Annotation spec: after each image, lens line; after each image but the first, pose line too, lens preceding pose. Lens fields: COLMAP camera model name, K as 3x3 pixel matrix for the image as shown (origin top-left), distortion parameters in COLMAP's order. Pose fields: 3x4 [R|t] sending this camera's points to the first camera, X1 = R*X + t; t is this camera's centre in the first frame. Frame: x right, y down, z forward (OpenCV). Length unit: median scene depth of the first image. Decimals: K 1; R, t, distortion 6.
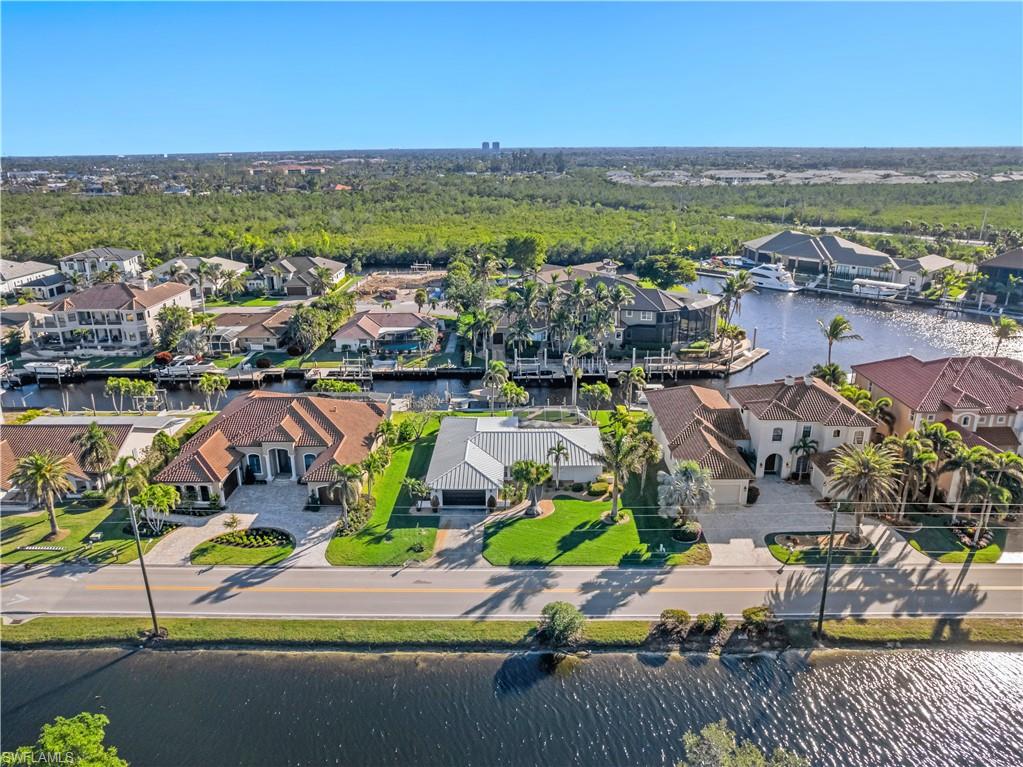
lens RADIAL K [[810.8, 0, 509.1], [0, 810.8, 370.8], [0, 0, 1]] dist [-0.053858, -0.003062]
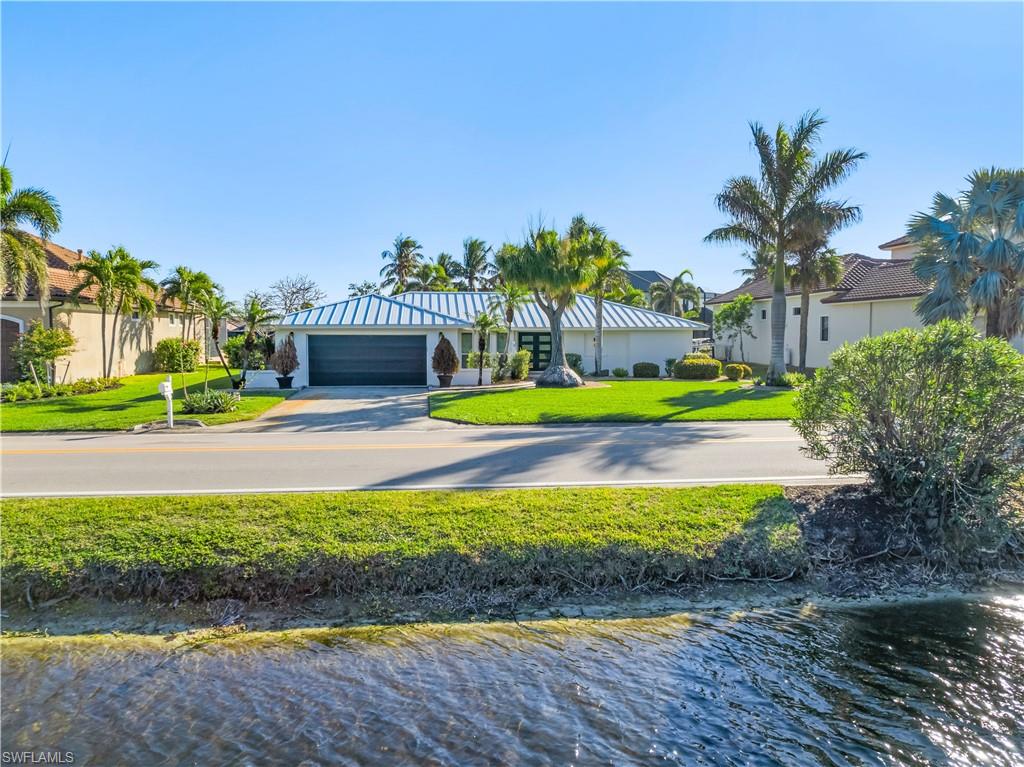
lens RADIAL K [[781.8, 0, 512.0], [0, 781.8, 383.5], [0, 0, 1]] dist [-0.075104, 0.071085]
pose [[0.992330, -0.001932, 0.123598, -0.032869], [0.033407, 0.966861, -0.253107, 0.247173], [-0.119013, 0.255295, 0.959511, 0.620539]]
